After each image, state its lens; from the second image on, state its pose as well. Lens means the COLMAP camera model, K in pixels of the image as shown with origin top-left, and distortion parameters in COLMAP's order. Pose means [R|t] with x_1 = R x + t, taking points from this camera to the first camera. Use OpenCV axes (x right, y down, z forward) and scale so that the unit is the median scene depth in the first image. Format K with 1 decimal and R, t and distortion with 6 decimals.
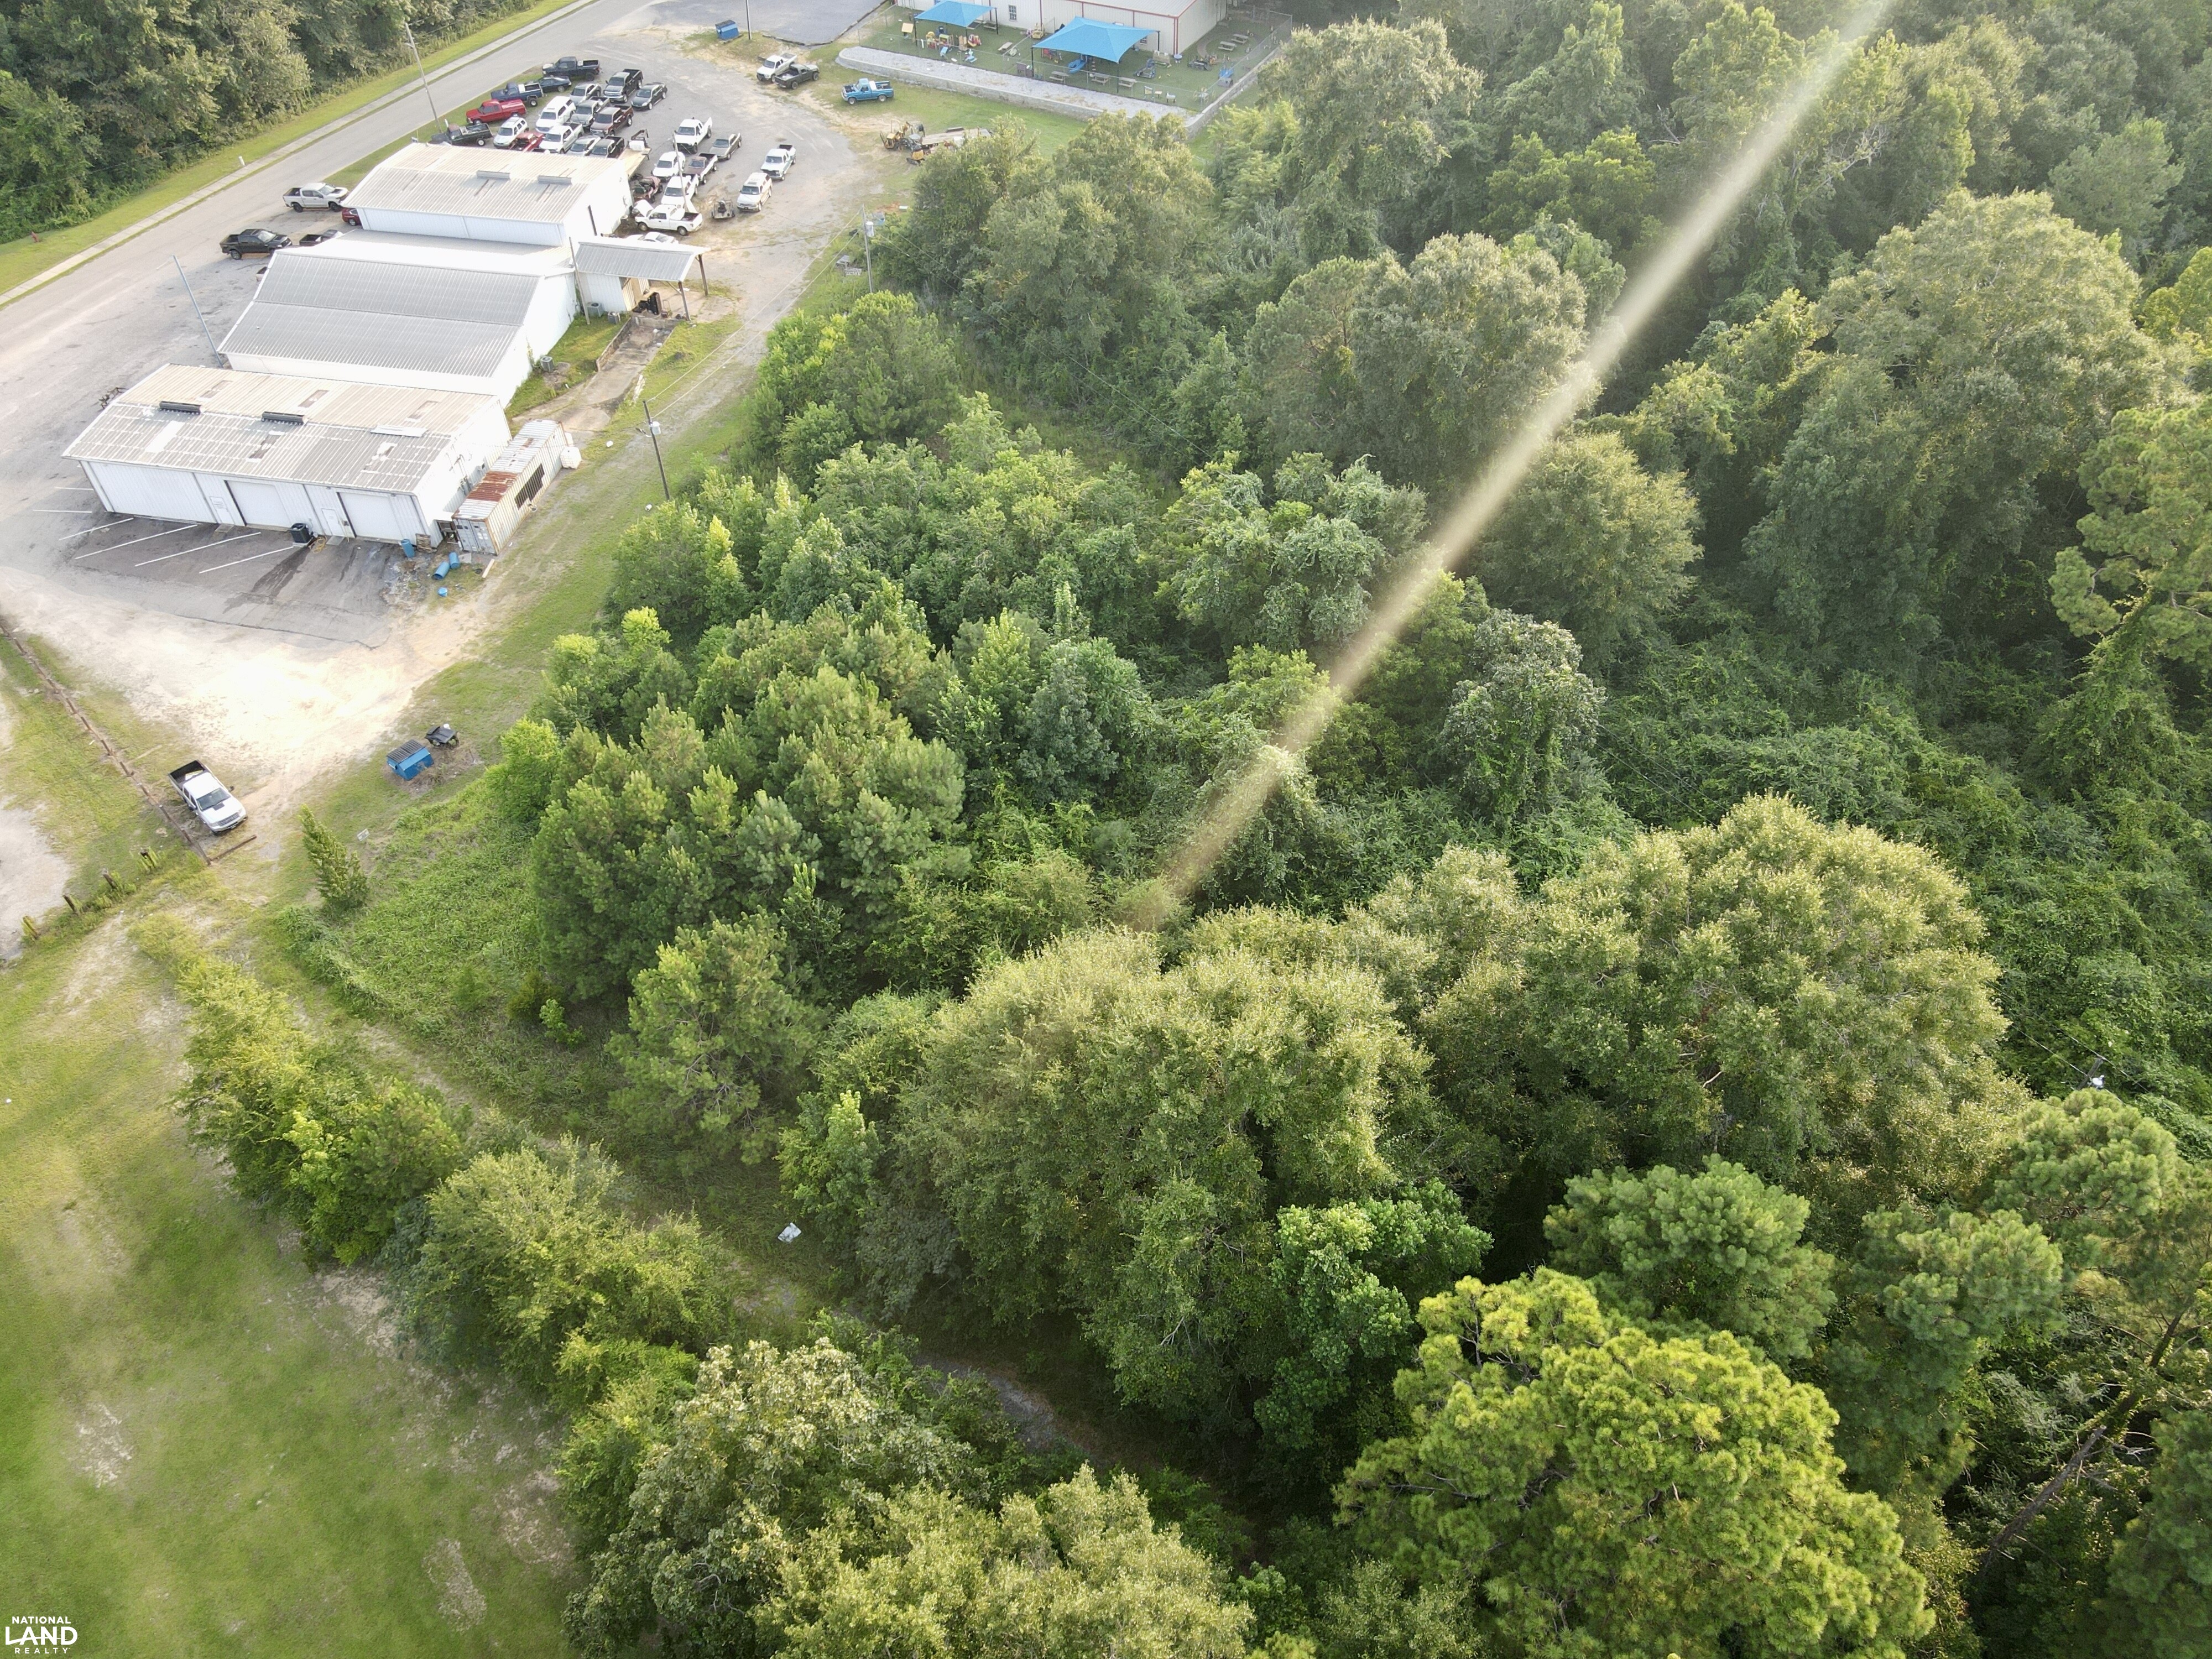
lens RADIAL K [[1617.1, 0, 1106.0], [0, 1617.1, 829.5], [0, 0, 1]] dist [0.008306, -0.001644]
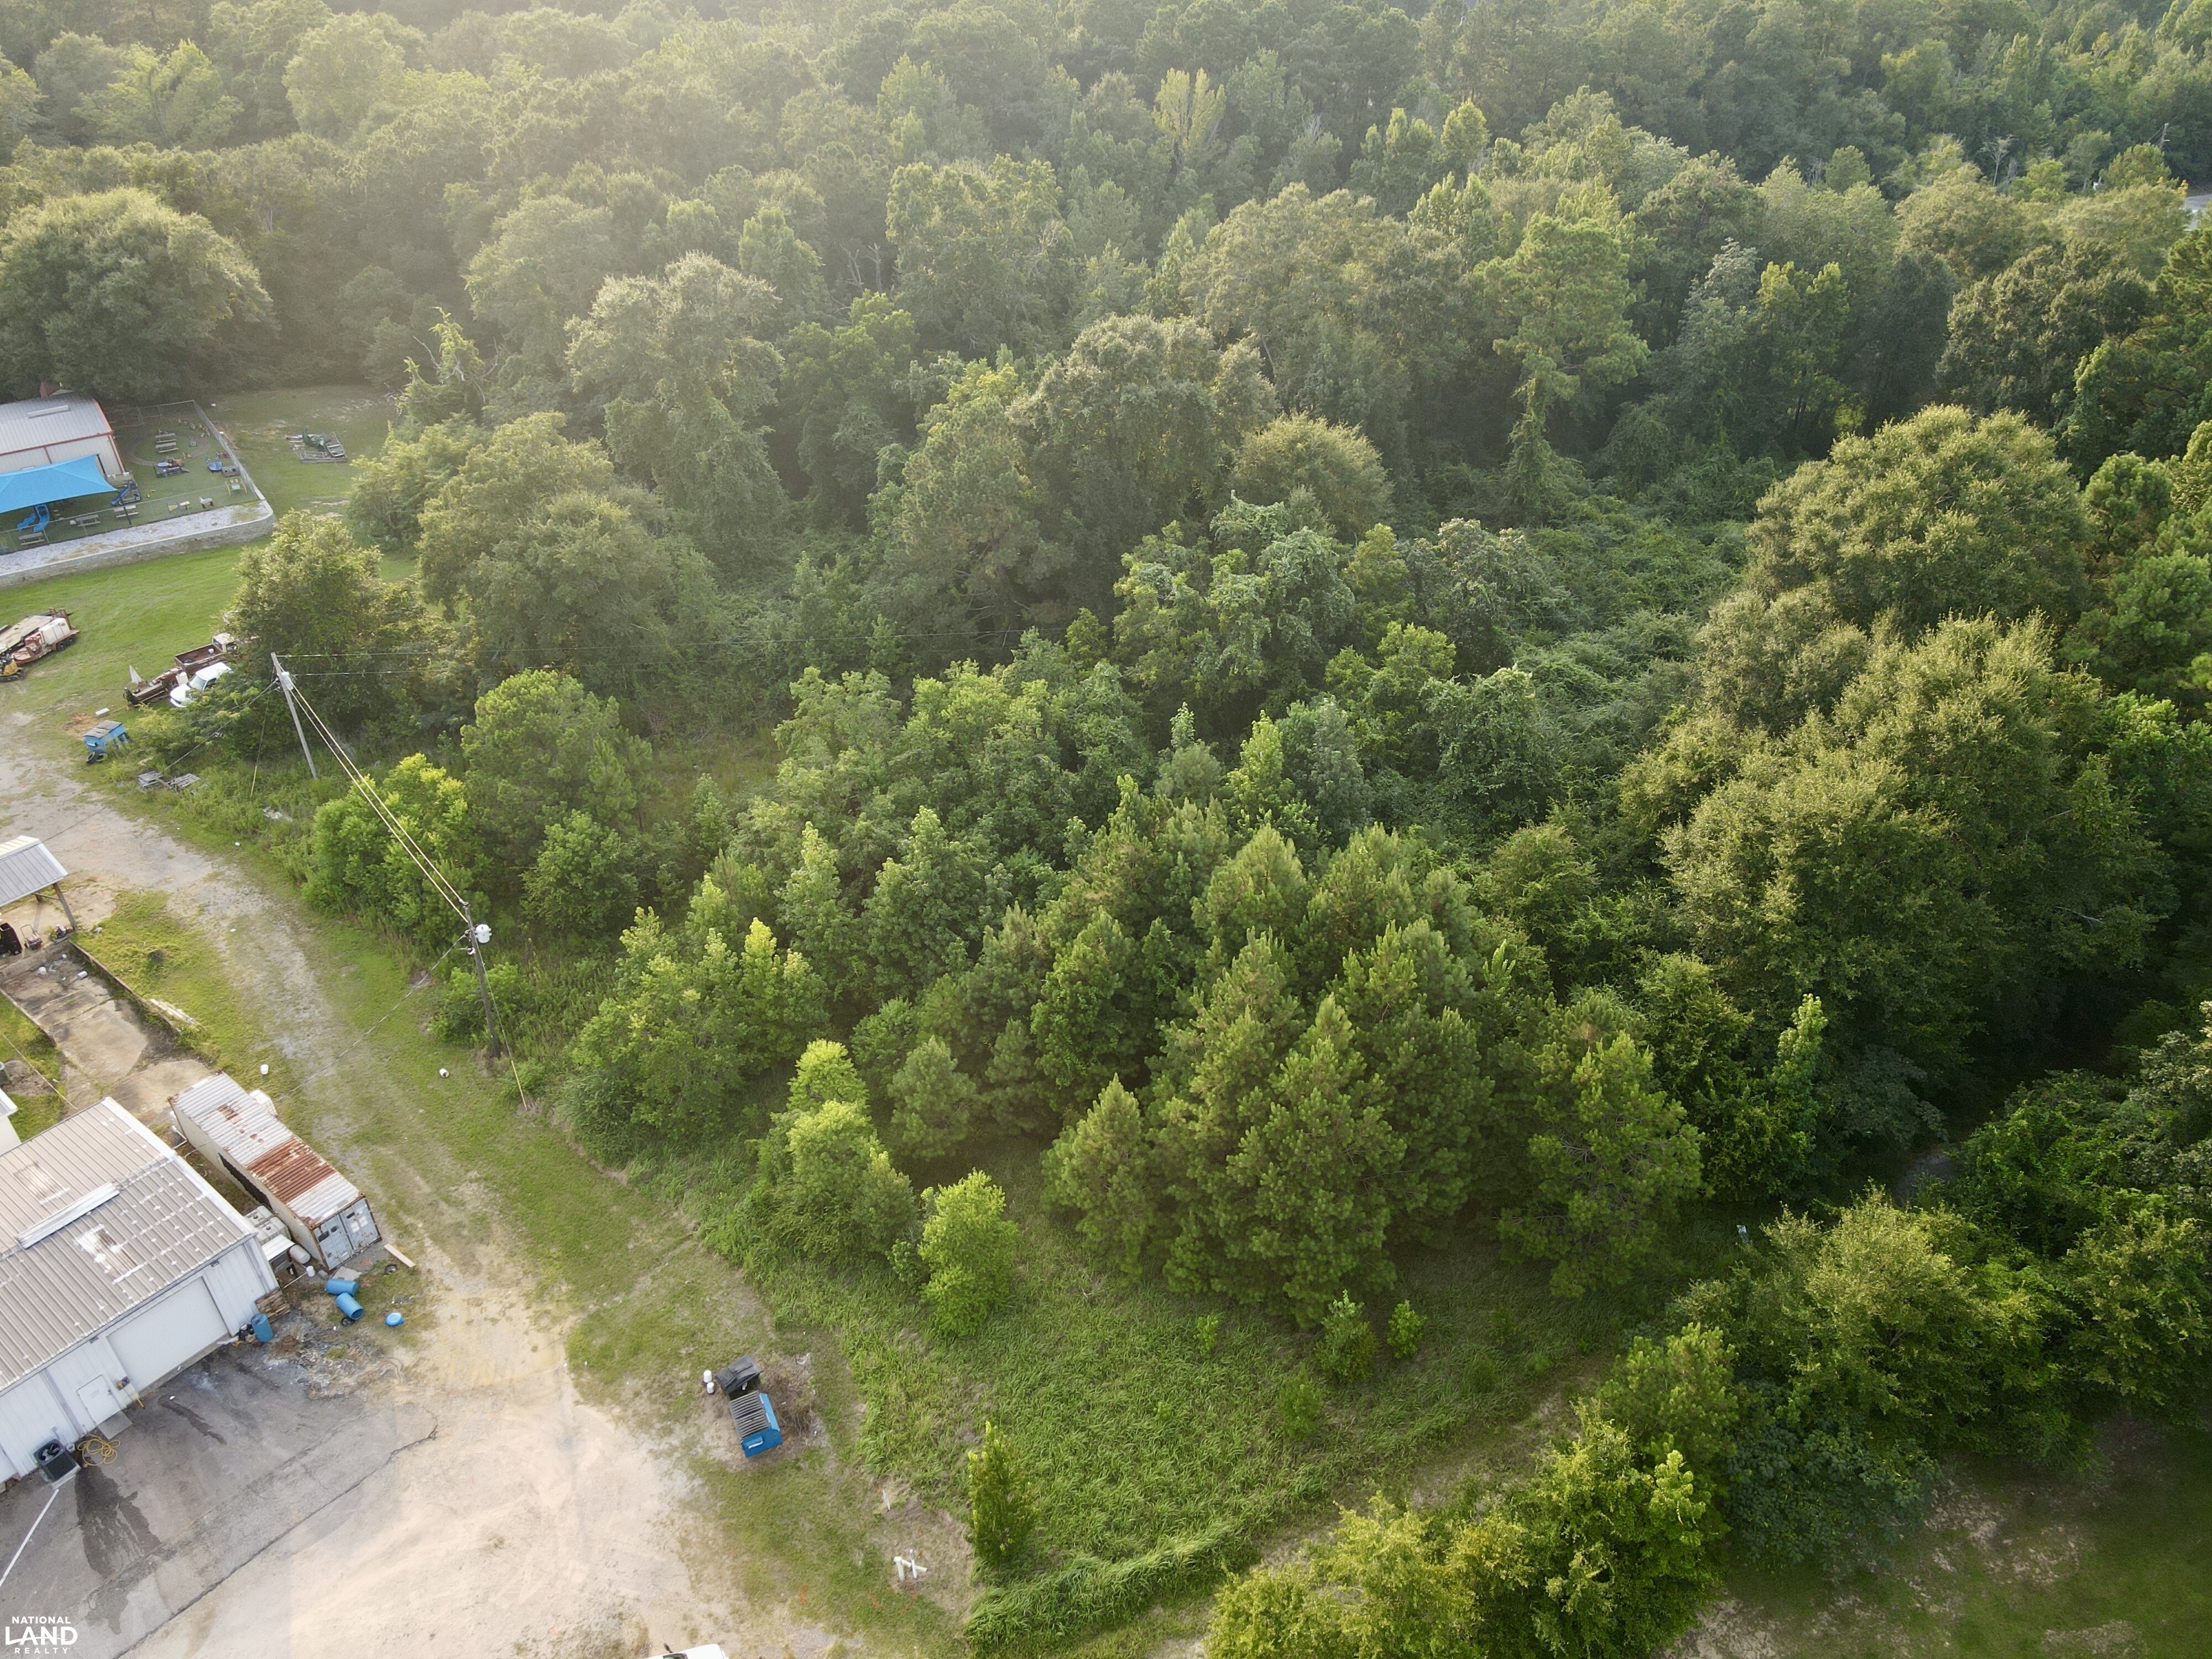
lens RADIAL K [[1617.1, 0, 1106.0], [0, 1617.1, 829.5], [0, 0, 1]] dist [0.008306, -0.001644]
pose [[0.468852, -0.490929, 0.734279, -0.638778], [0.625186, 0.771694, 0.116750, -0.191273], [-0.623955, 0.404323, 0.668733, 0.324255]]
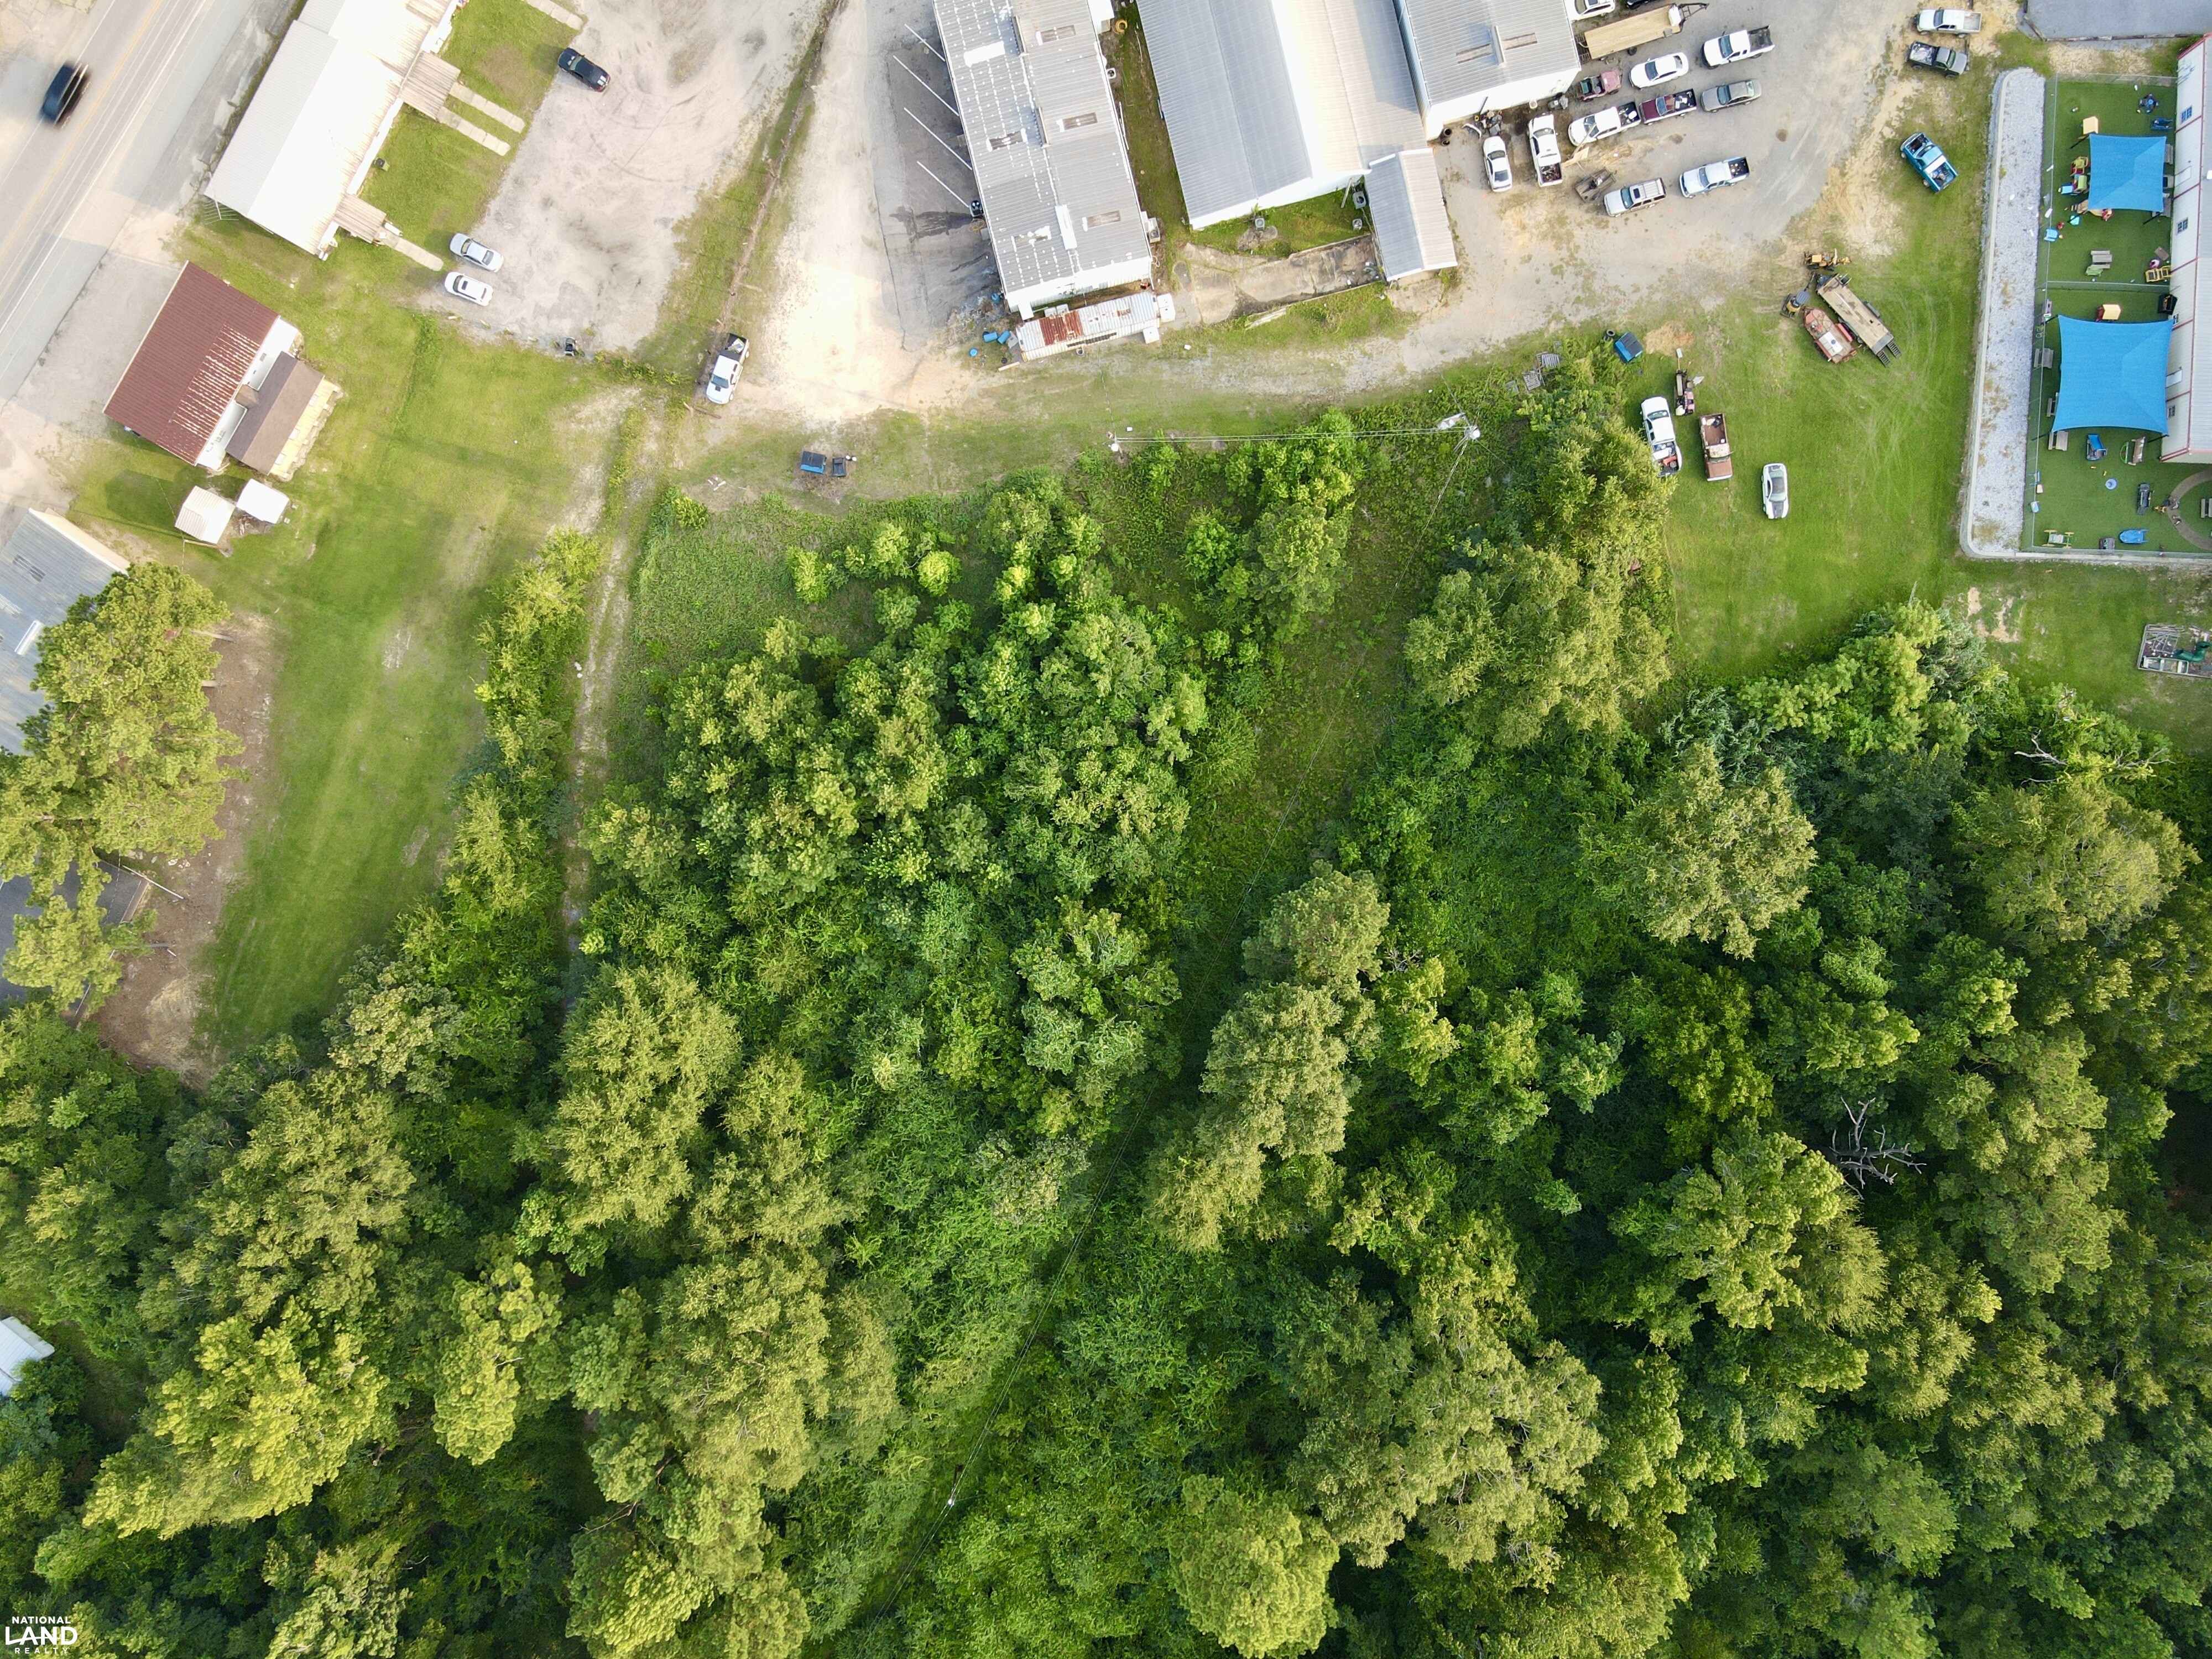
lens RADIAL K [[1617.1, 0, 1106.0], [0, 1617.1, 829.5], [0, 0, 1]] dist [0.008306, -0.001644]
pose [[0.414898, 0.909575, 0.023082, -0.041524], [-0.635905, 0.271735, 0.722347, -1.044673], [0.650756, -0.314378, 0.691146, 0.037635]]
